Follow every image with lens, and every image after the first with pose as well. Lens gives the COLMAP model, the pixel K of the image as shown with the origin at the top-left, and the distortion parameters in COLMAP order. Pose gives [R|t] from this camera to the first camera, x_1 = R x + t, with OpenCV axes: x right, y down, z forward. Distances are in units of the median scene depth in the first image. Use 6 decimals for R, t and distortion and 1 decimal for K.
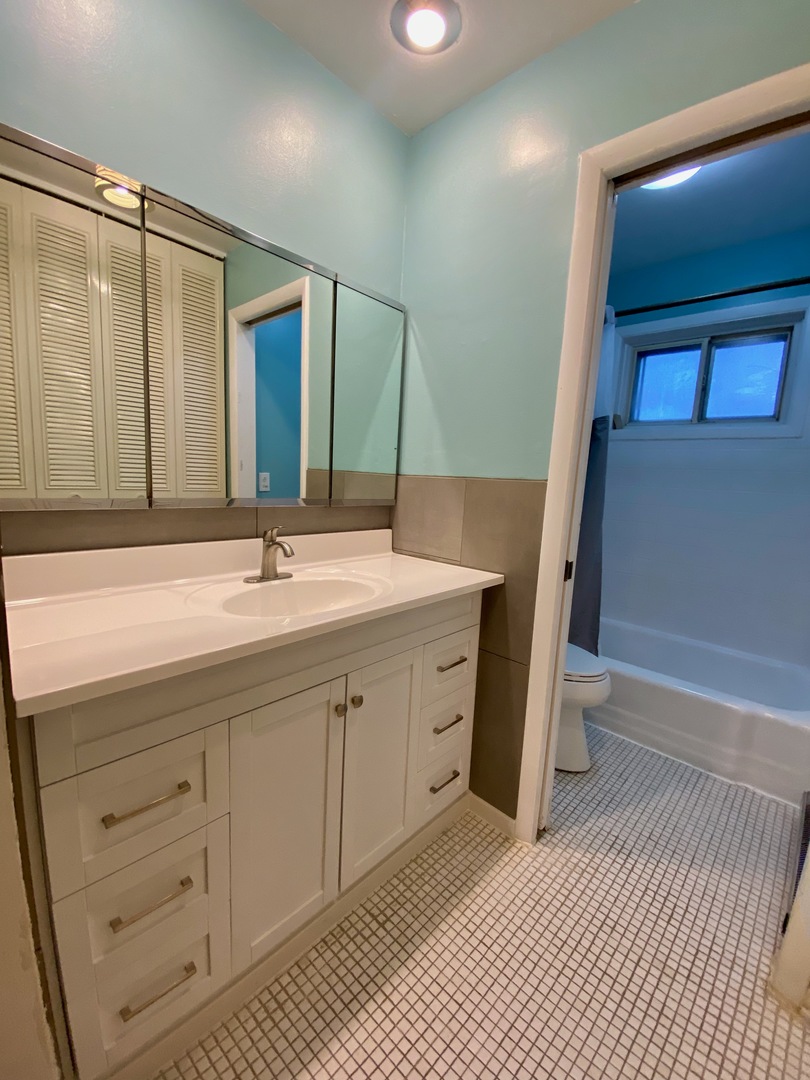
lens RADIAL K [[440.3, 0, 400.2], [0, 440.3, 538.8], [0, 0, 1]] dist [0.003090, -0.012801]
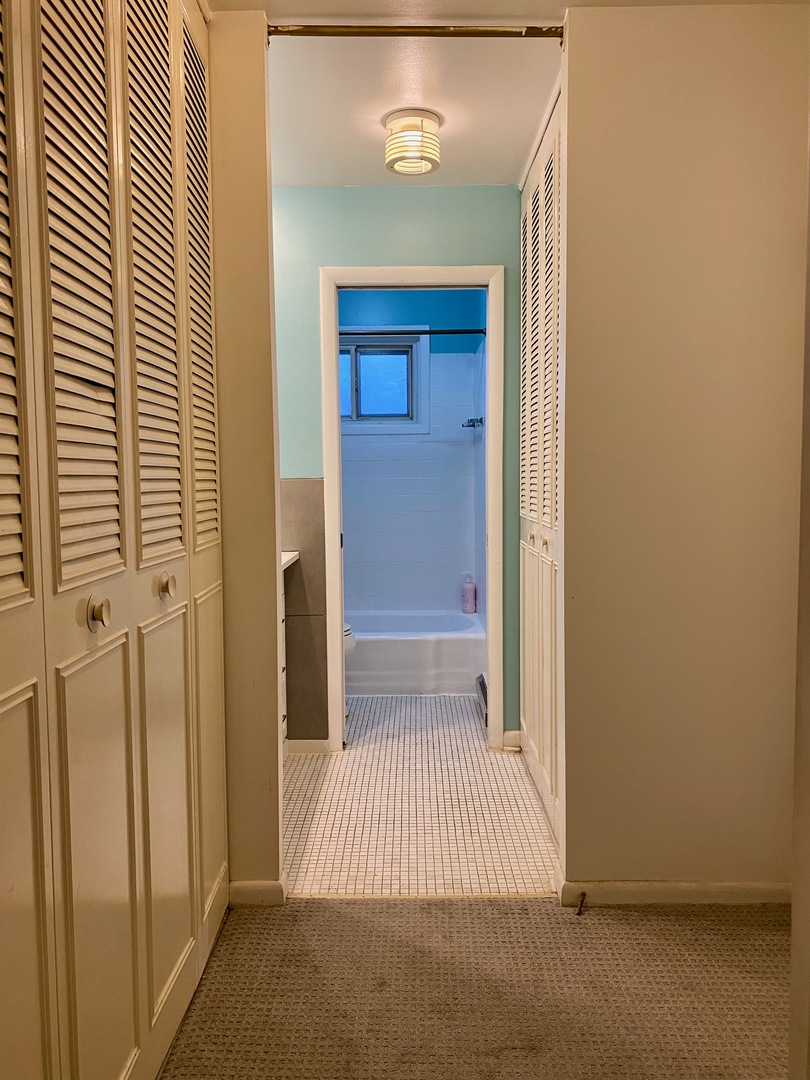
lens RADIAL K [[845.1, 0, 409.5], [0, 845.1, 534.0], [0, 0, 1]] dist [0.021146, -0.044216]
pose [[0.719877, -0.103665, 0.686317, -1.271436], [0.144873, 0.989447, -0.002506, 0.084535], [-0.678815, 0.101233, 0.727298, -1.088880]]
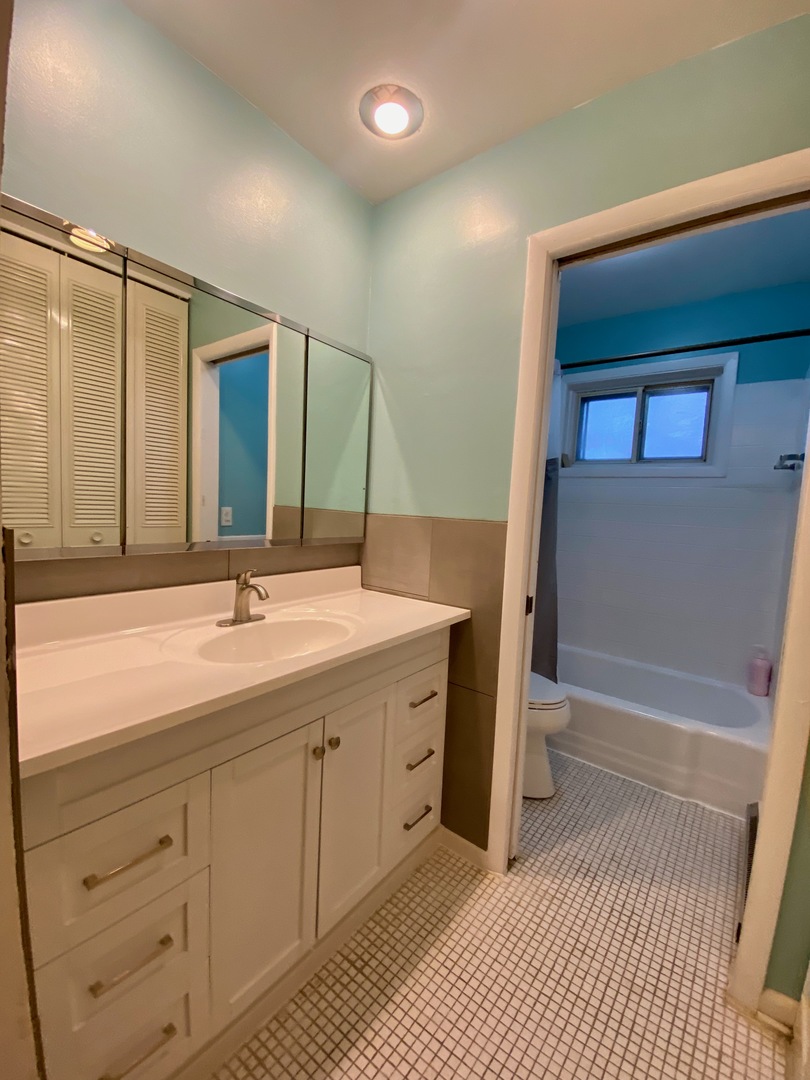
lens RADIAL K [[440.3, 0, 400.2], [0, 440.3, 539.2], [0, 0, 1]] dist [0.003090, -0.012801]
pose [[0.995488, -0.010228, 0.094333, -0.028718], [0.015981, 0.998044, -0.060430, -0.027501], [-0.093530, 0.061665, 0.993705, -0.043759]]
